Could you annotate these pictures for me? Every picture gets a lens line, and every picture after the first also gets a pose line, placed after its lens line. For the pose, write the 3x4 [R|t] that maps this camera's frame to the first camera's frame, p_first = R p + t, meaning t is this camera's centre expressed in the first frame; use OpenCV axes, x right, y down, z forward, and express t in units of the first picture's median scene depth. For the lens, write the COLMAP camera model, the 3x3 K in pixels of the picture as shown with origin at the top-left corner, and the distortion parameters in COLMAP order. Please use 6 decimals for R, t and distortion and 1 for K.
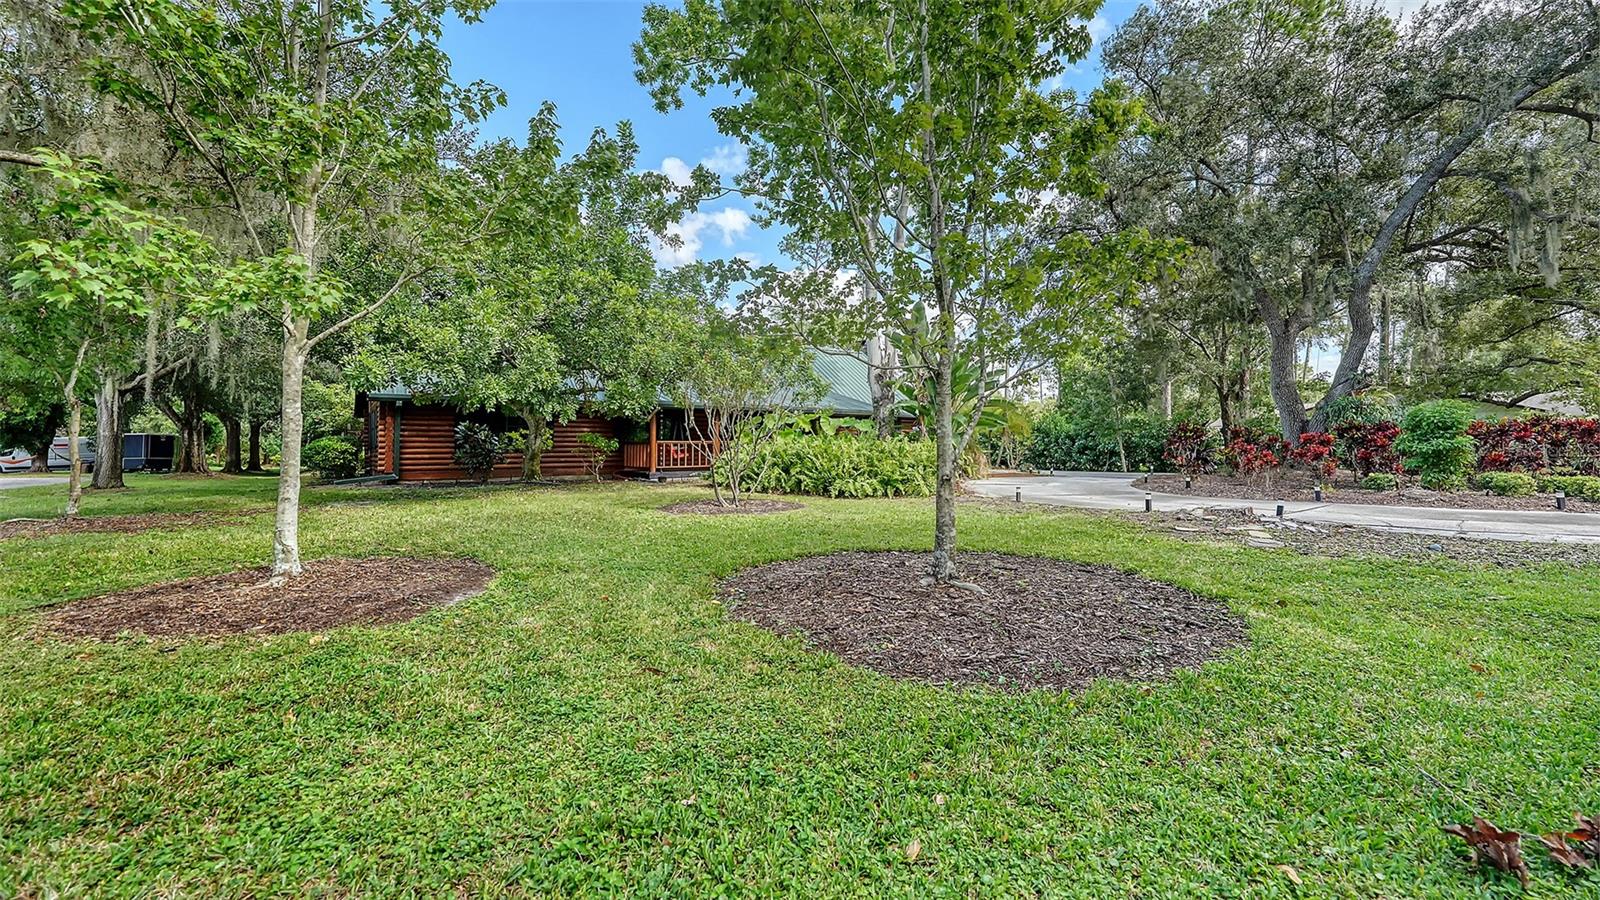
lens RADIAL K [[660.7, 0, 799.9], [0, 660.7, 460.4], [0, 0, 1]] dist [0.001647, 0.000040]
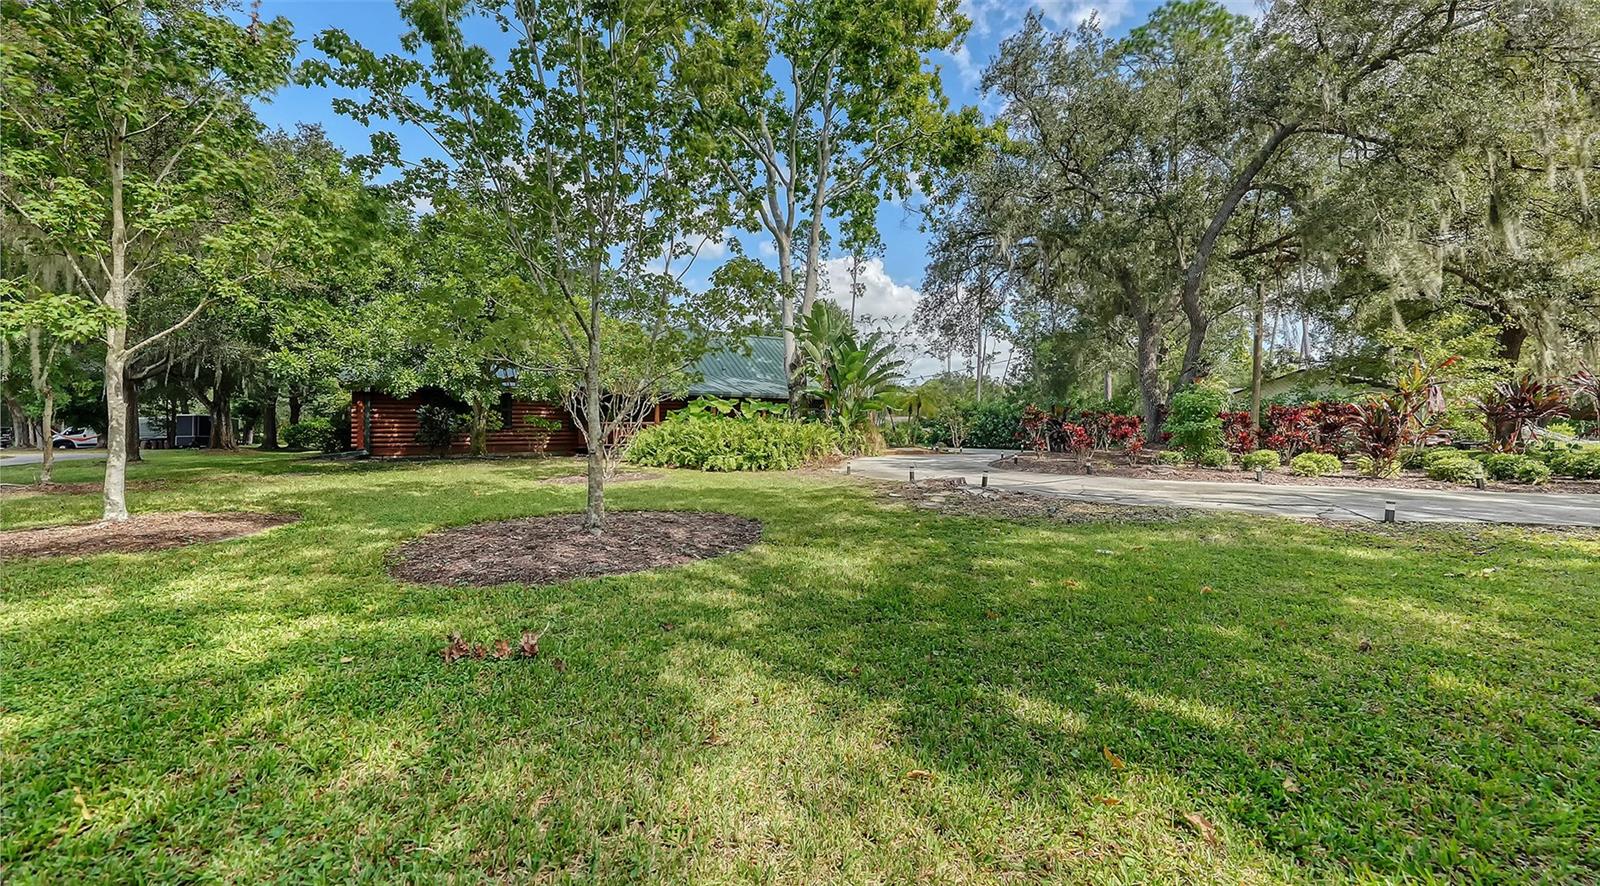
lens RADIAL K [[617.5, 0, 800.2], [0, 617.5, 431.8], [0, 0, 1]] dist [-0.000801, -0.000087]
pose [[0.999535, 0.001606, -0.030454, 0.235193], [-0.001993, 0.999918, -0.012687, 0.000354], [0.030431, 0.012742, 0.999456, -0.080788]]
